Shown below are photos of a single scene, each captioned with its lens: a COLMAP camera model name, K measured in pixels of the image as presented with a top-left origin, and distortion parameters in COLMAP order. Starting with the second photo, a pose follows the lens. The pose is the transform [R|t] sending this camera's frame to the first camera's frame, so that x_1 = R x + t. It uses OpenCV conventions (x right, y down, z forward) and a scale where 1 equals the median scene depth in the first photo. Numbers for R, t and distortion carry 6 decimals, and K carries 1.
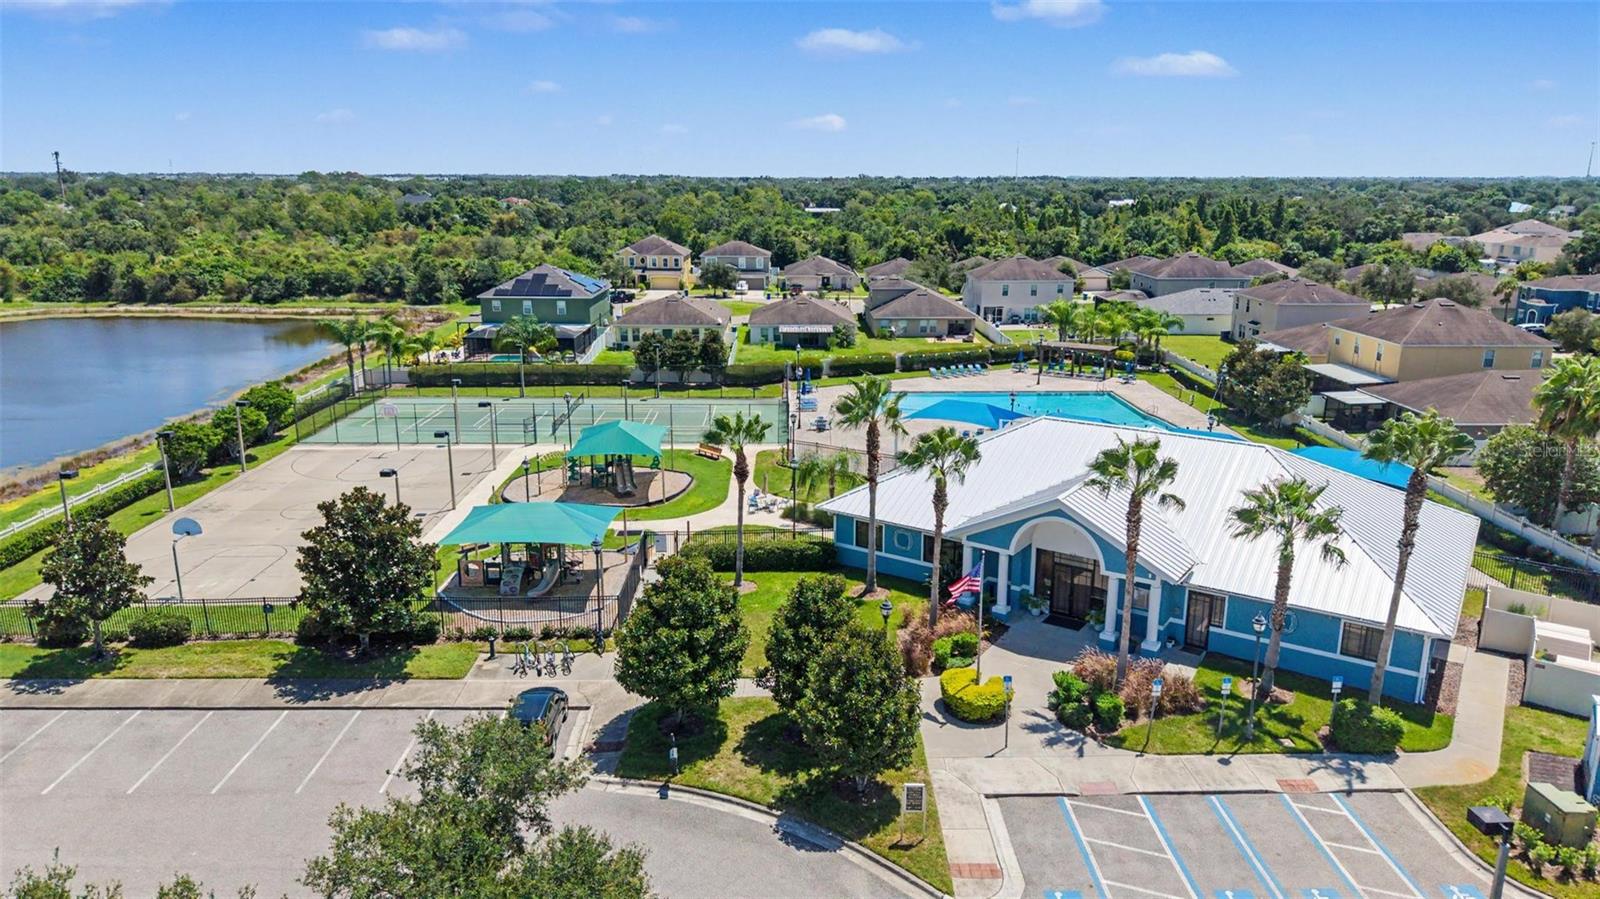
lens RADIAL K [[1080.3, 0, 798.7], [0, 1080.3, 453.5], [0, 0, 1]] dist [0.017445, -0.000115]
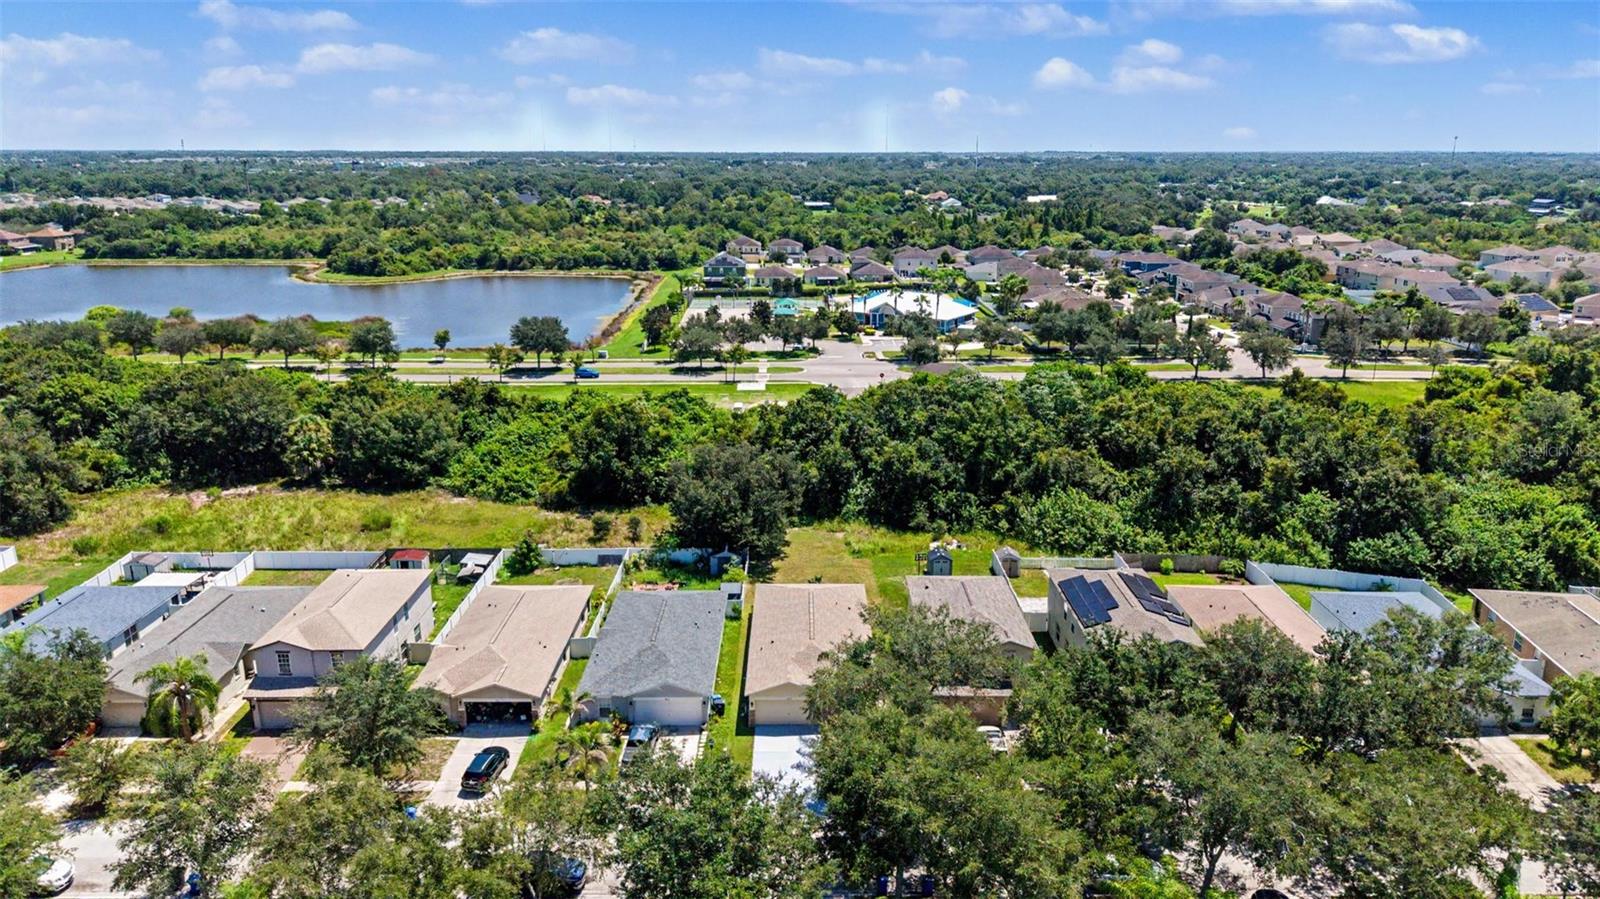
lens RADIAL K [[1075.6, 0, 796.5], [0, 1075.6, 445.1], [0, 0, 1]] dist [0.074992, -0.096048]
pose [[0.999925, -0.005037, 0.011145, -0.096046], [0.004832, 0.999821, 0.018267, 0.232176], [-0.011235, -0.018212, 0.999771, -1.558188]]
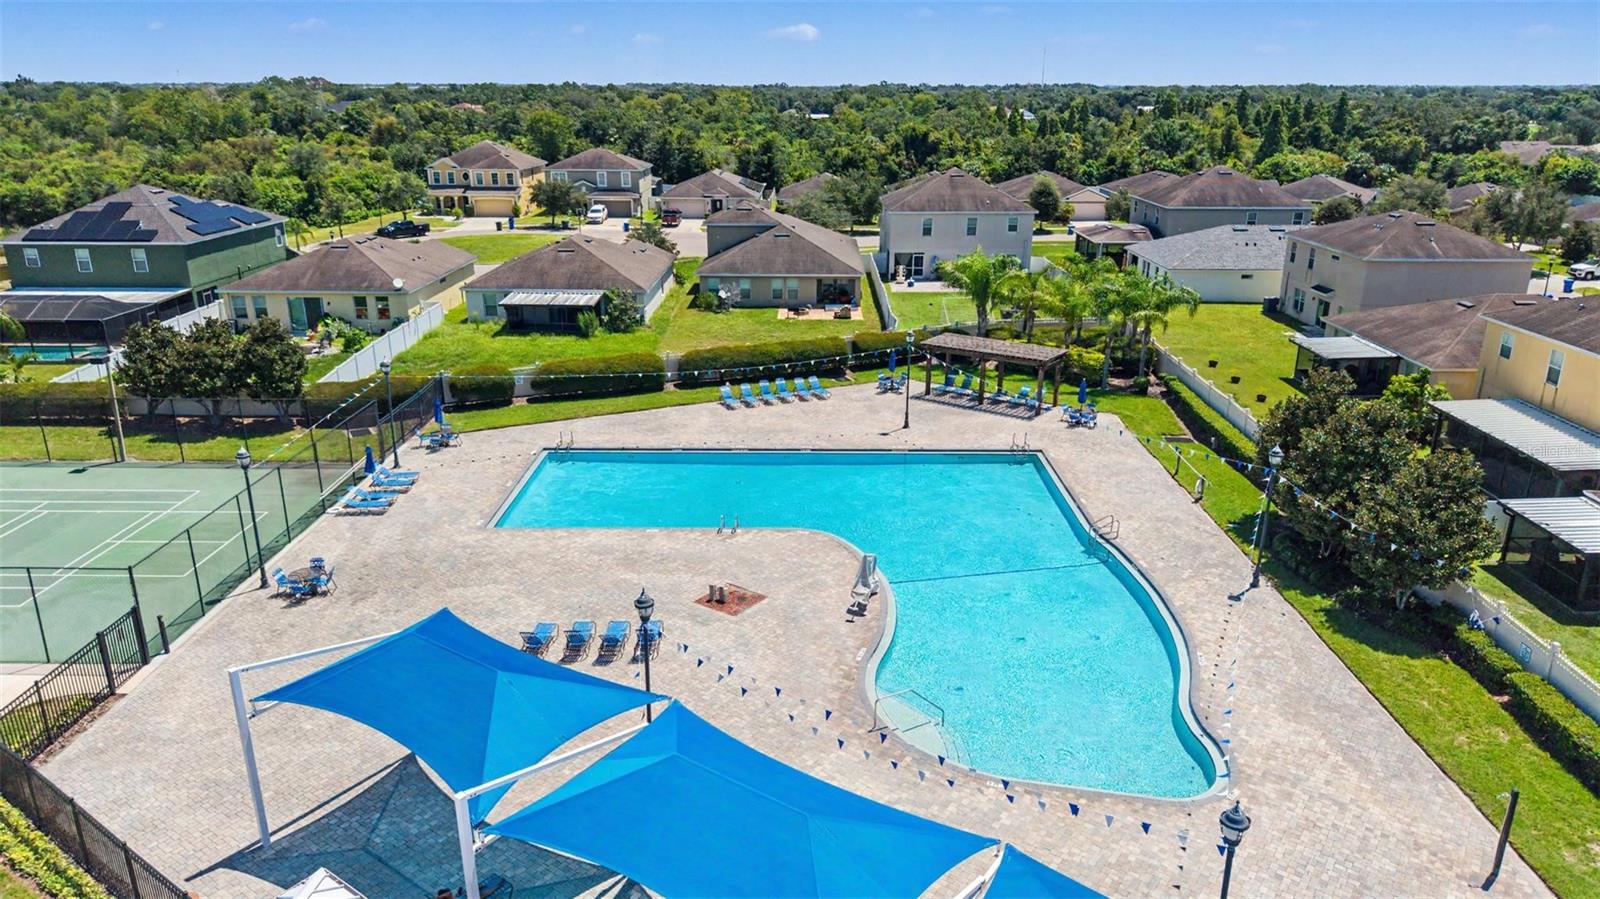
lens RADIAL K [[1080.3, 0, 798.7], [0, 1080.3, 453.5], [0, 0, 1]] dist [0.017445, -0.000115]
pose [[0.999683, 0.008535, -0.023706, 0.145014], [-0.006688, 0.997014, 0.076933, -0.072286], [0.024292, -0.076750, 0.996754, 0.383630]]
